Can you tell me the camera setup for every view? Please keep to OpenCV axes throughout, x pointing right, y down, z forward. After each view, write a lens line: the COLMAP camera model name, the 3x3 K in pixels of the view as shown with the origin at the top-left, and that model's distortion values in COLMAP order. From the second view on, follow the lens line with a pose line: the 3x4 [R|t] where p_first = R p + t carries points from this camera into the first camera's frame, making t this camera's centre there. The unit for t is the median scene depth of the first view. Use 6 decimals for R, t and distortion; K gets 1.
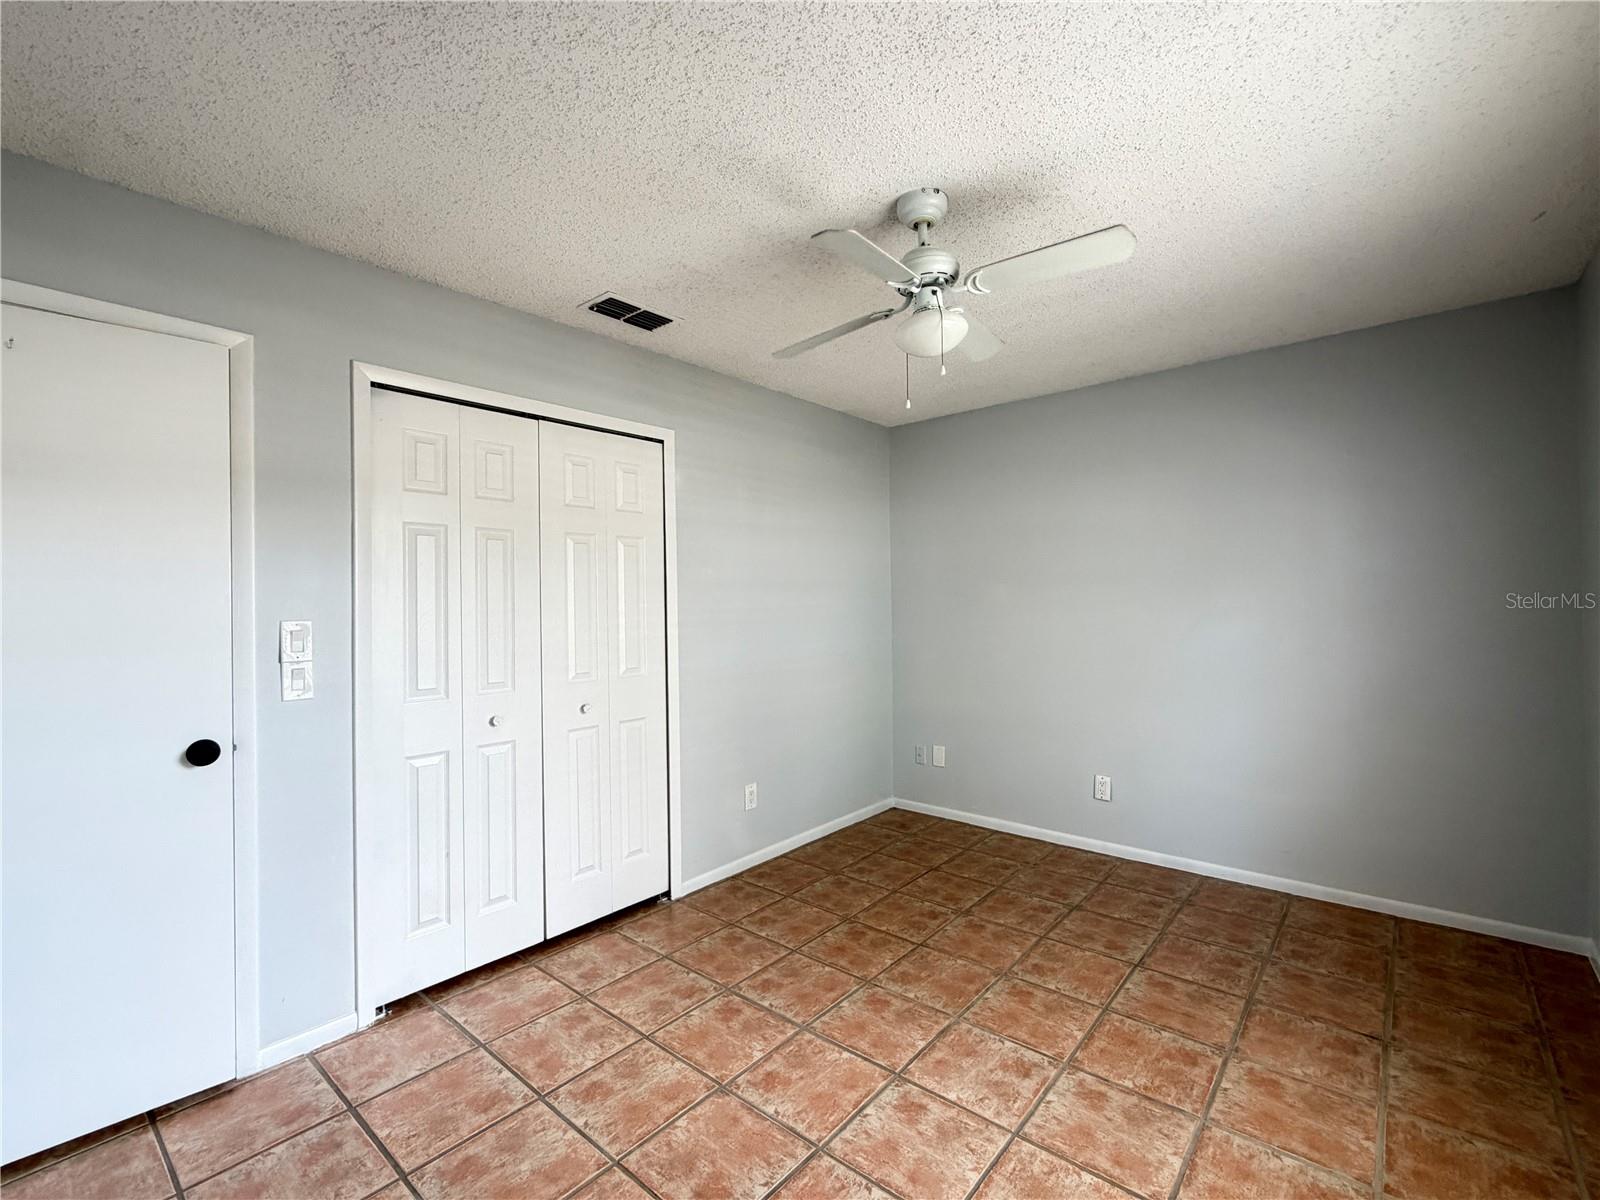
lens RADIAL K [[698.8, 0, 801.9], [0, 698.8, 598.5], [0, 0, 1]] dist [0.001236, 0.000138]
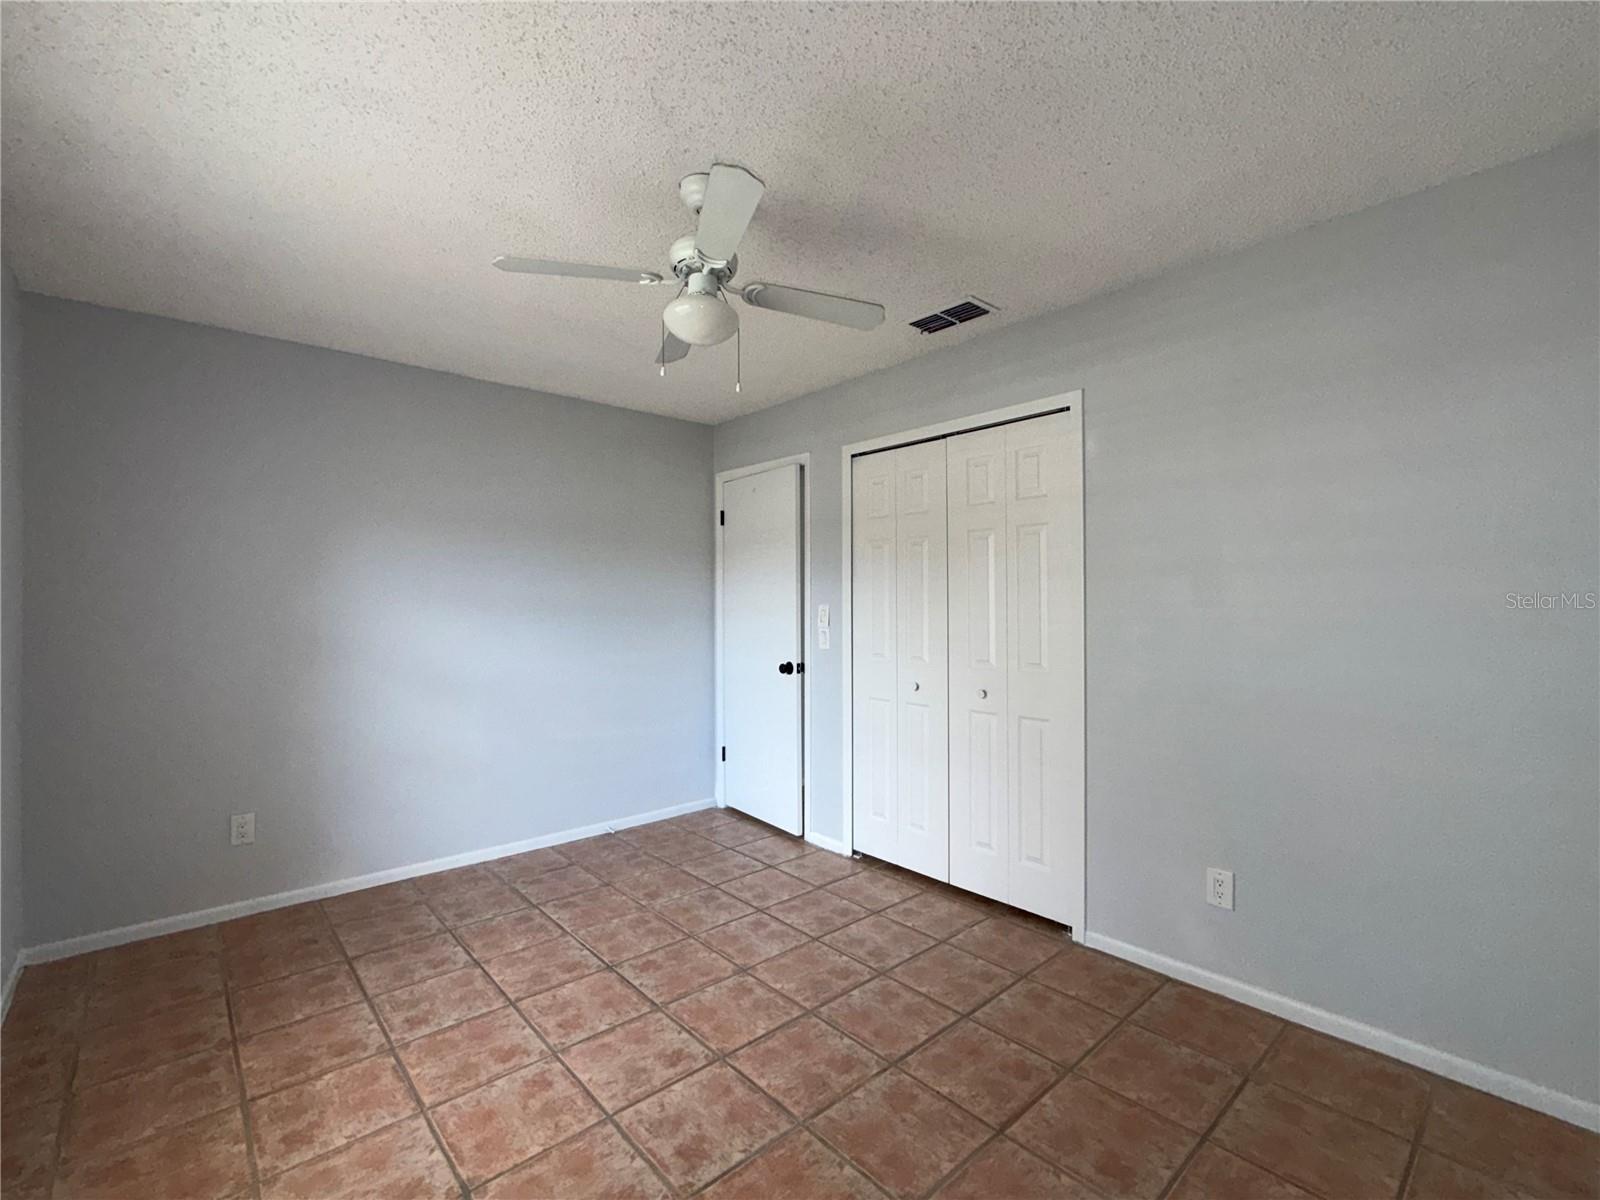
lens RADIAL K [[698.8, 0, 801.9], [0, 698.8, 598.5], [0, 0, 1]] dist [0.001236, 0.000138]
pose [[-0.113350, 0.008533, -0.993518, 0.952213], [0.008253, 0.999937, 0.007647, 0.002328], [0.993521, -0.007333, -0.113413, 1.040771]]
